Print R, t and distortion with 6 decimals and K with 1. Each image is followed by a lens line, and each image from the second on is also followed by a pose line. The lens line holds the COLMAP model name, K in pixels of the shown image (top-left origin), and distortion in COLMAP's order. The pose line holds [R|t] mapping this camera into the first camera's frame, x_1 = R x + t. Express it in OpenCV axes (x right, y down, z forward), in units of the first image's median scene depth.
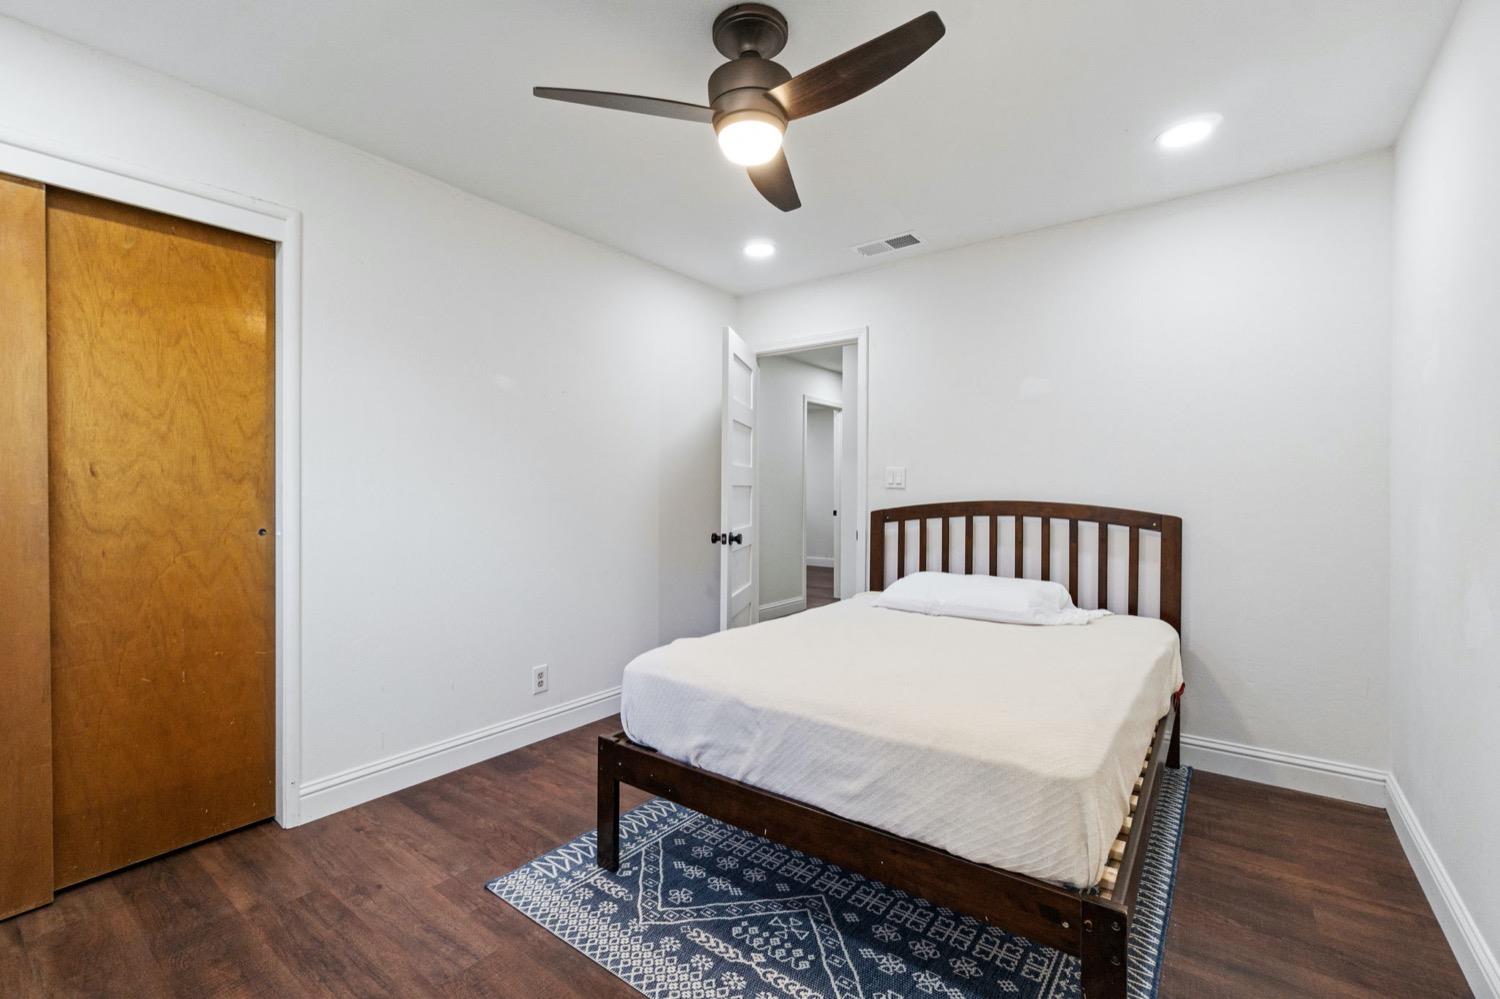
lens RADIAL K [[656.5, 0, 740.6], [0, 656.5, 497.1], [0, 0, 1]] dist [-0.002509, 0.000787]
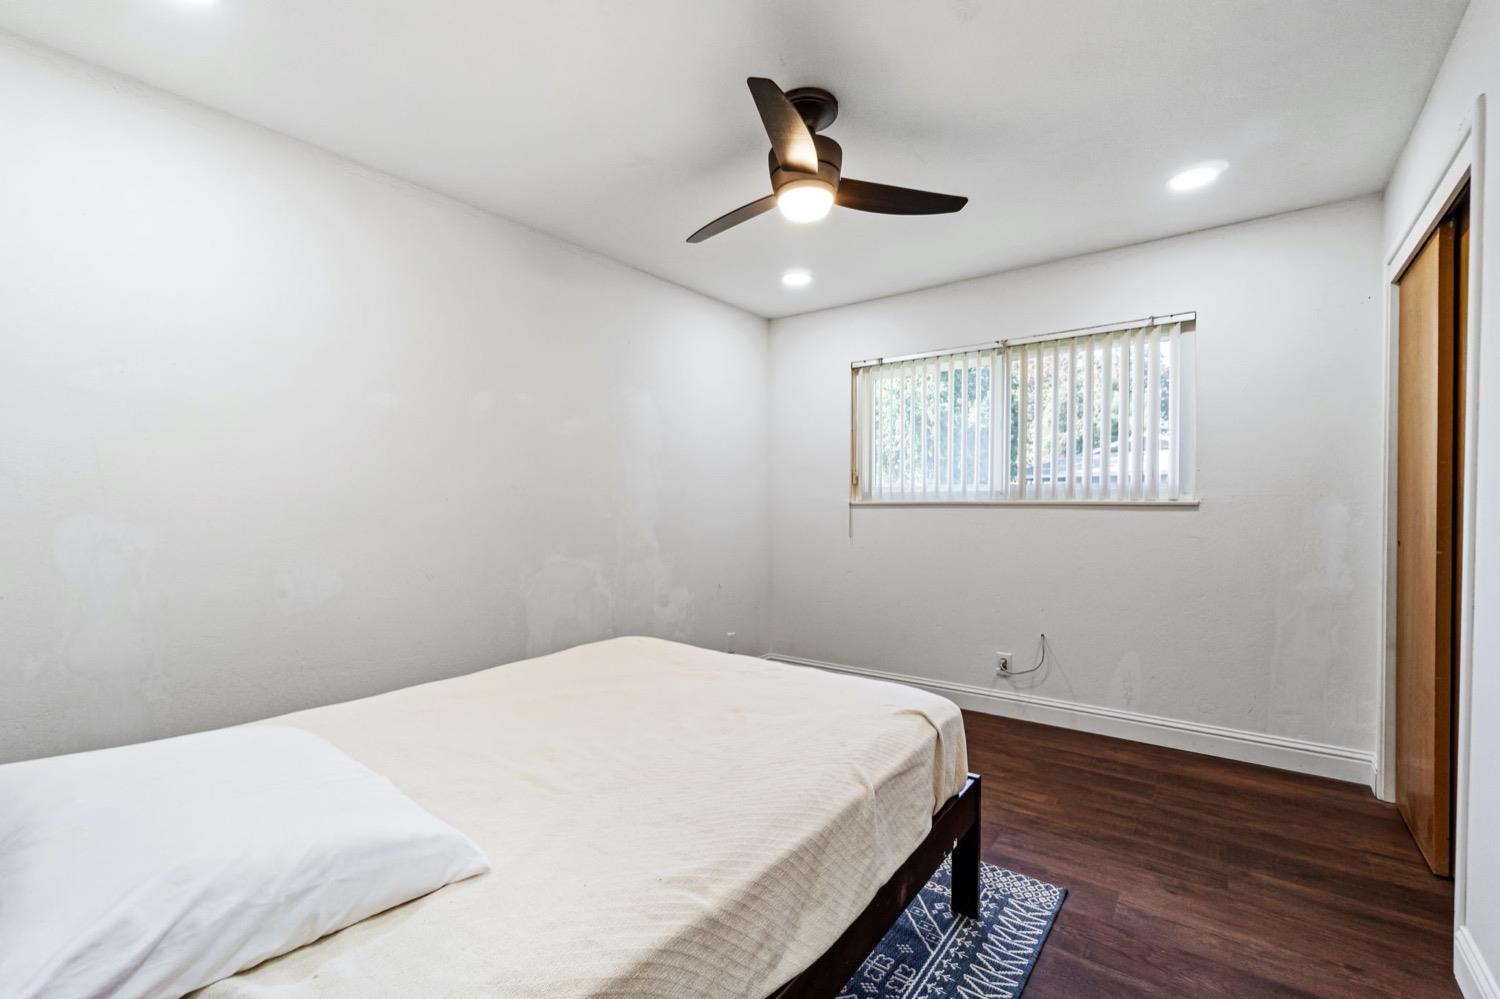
lens RADIAL K [[656.5, 0, 740.6], [0, 656.5, 497.1], [0, 0, 1]] dist [-0.002509, 0.000787]
pose [[-0.999966, -0.002039, 0.008045, 0.113394], [-0.002035, 0.999998, 0.000455, -0.019794], [-0.008046, 0.000439, -0.999968, 2.041268]]
